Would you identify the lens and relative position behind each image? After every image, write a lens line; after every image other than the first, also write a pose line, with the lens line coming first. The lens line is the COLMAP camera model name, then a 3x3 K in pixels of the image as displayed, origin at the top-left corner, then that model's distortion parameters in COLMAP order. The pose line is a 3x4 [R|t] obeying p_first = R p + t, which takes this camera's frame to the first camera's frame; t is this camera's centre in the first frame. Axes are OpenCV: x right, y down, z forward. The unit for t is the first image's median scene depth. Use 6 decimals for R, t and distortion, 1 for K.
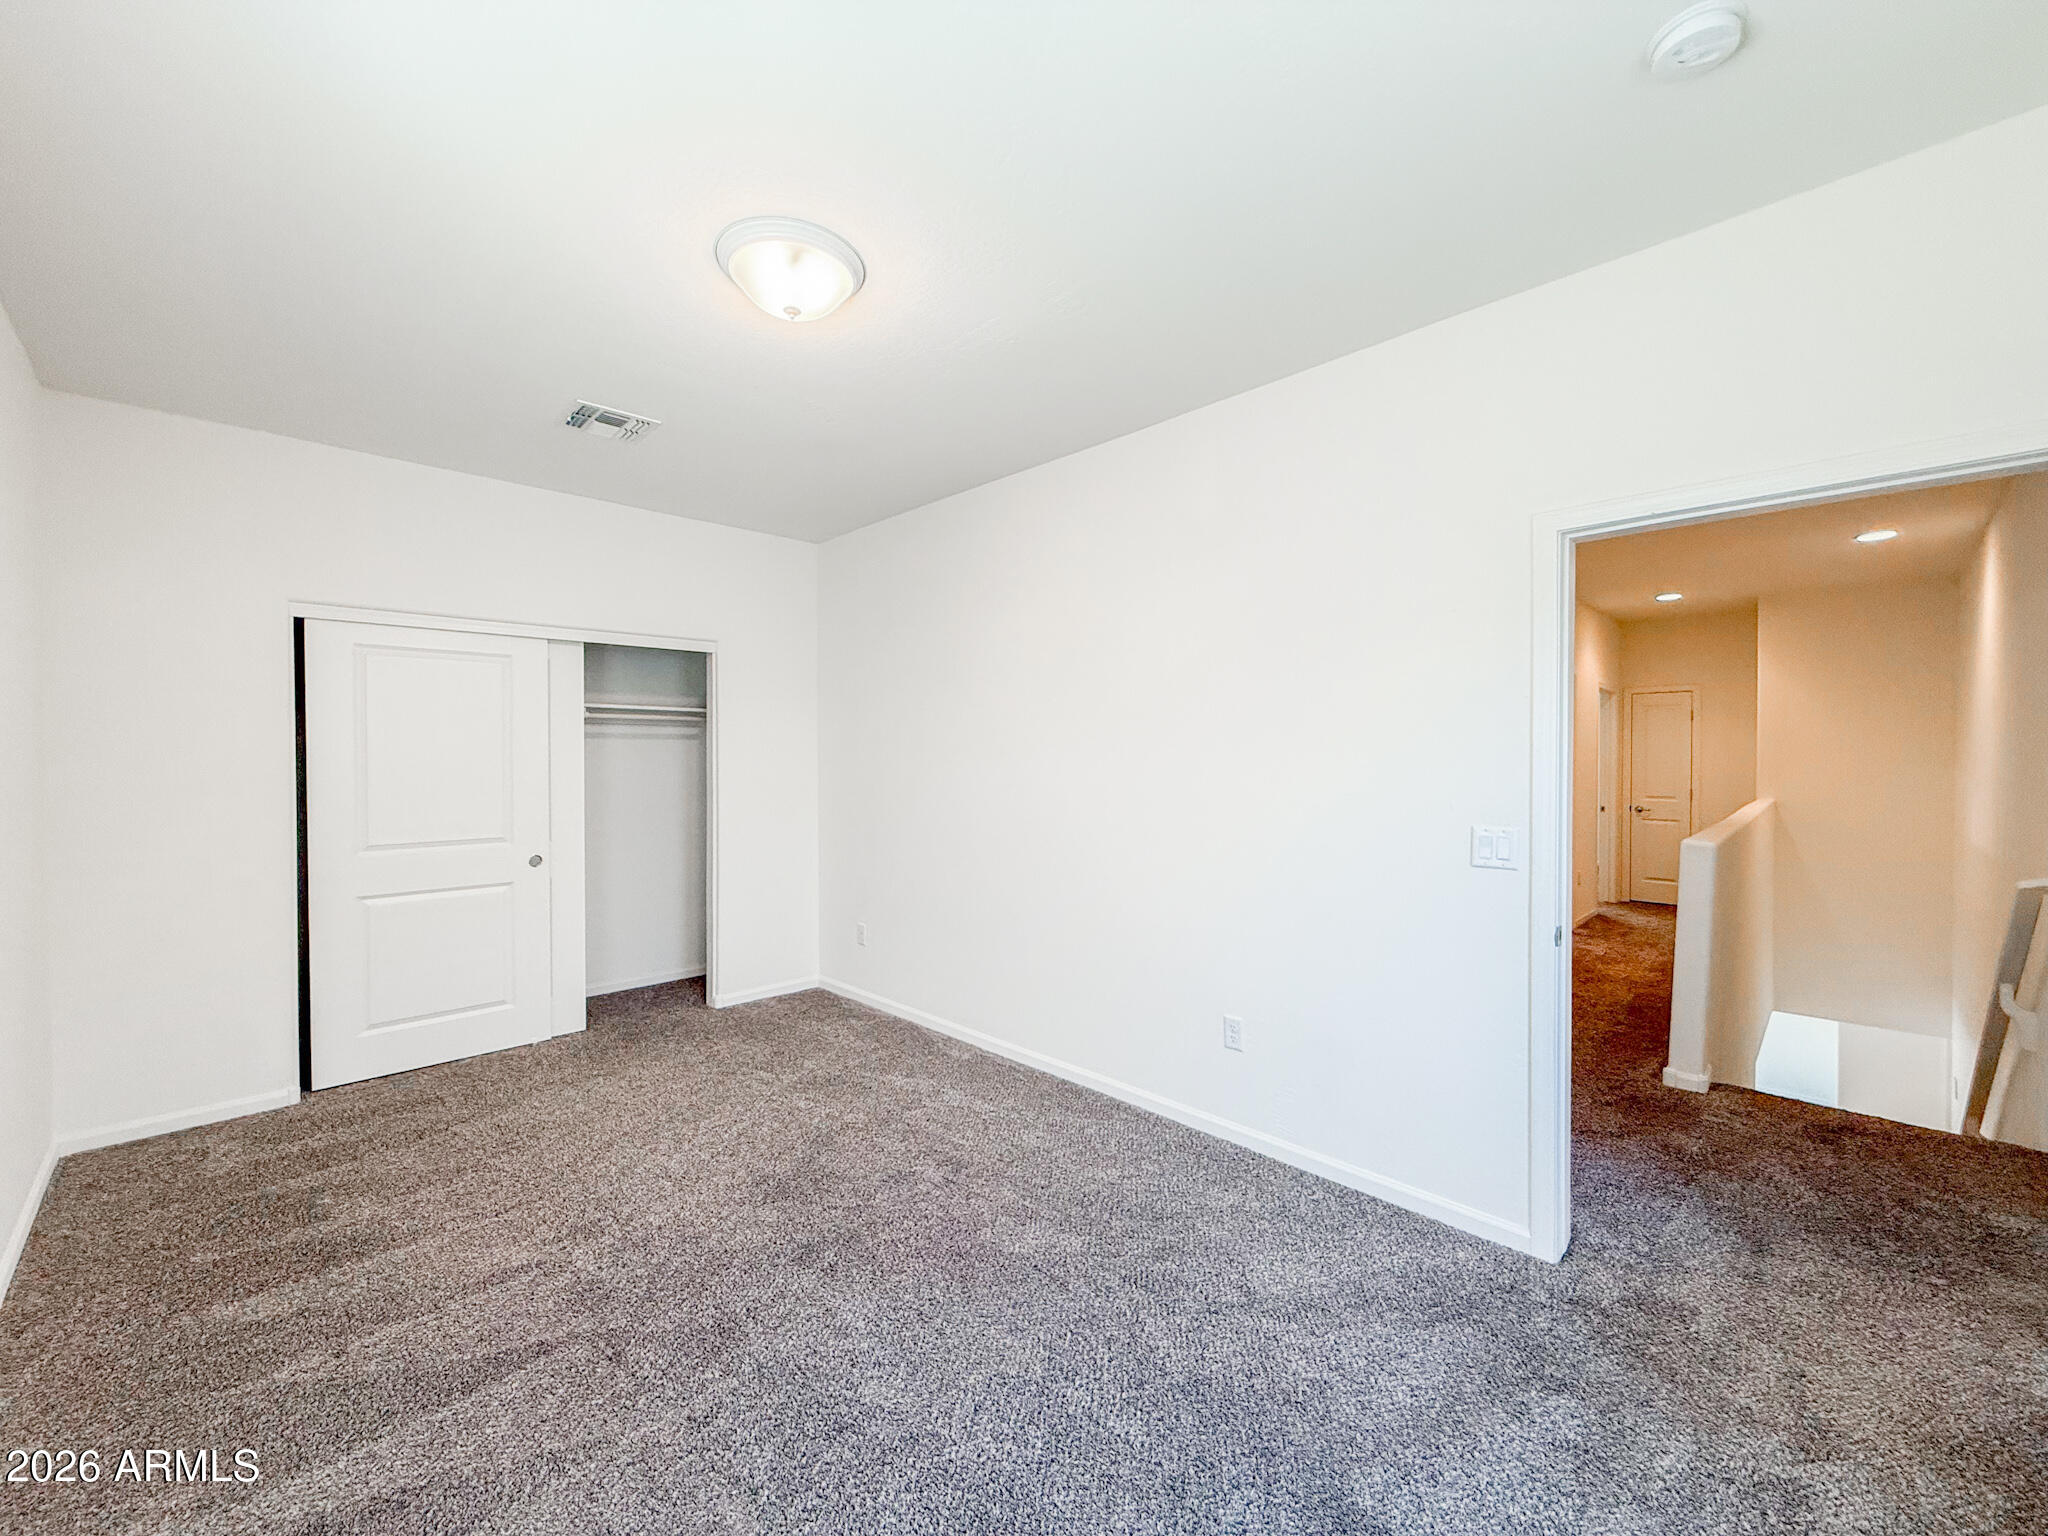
lens RADIAL K [[818.1, 0, 1021.1], [0, 818.1, 770.0], [0, 0, 1]] dist [0.001070, 0.000023]
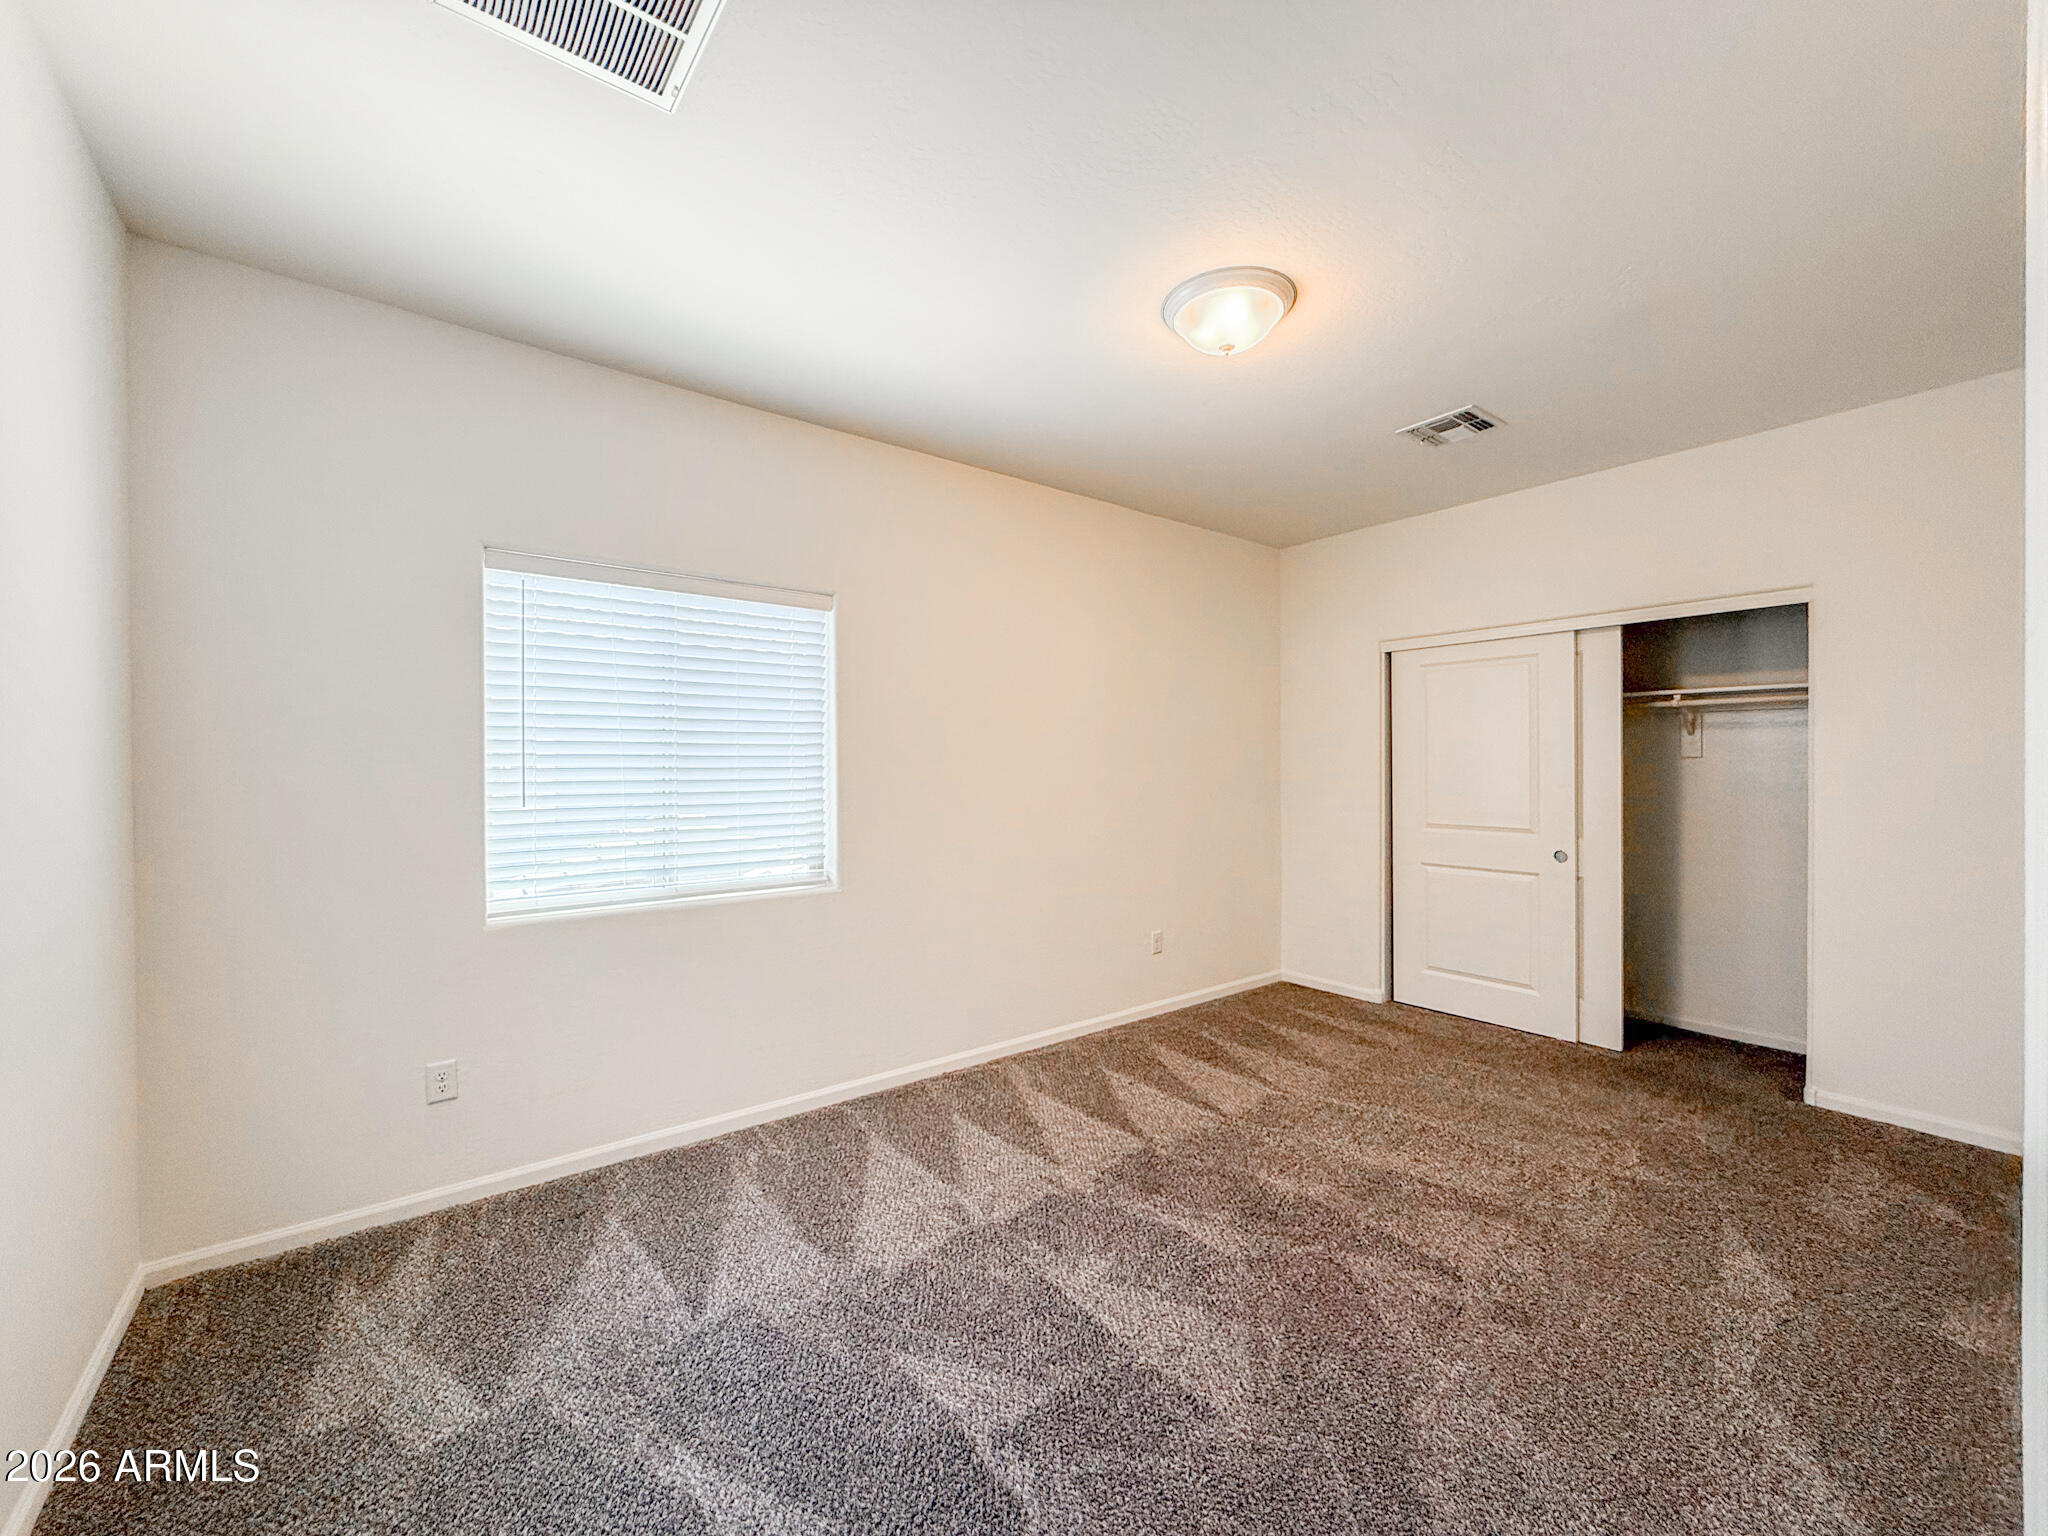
lens RADIAL K [[818.1, 0, 1022.5], [0, 818.1, 769.2], [0, 0, 1]] dist [0.001070, 0.000023]
pose [[-0.112834, 0.007141, -0.993588, 0.480968], [-0.014038, 0.999863, 0.008781, 0.005934], [0.993515, 0.014938, -0.112719, 0.472268]]
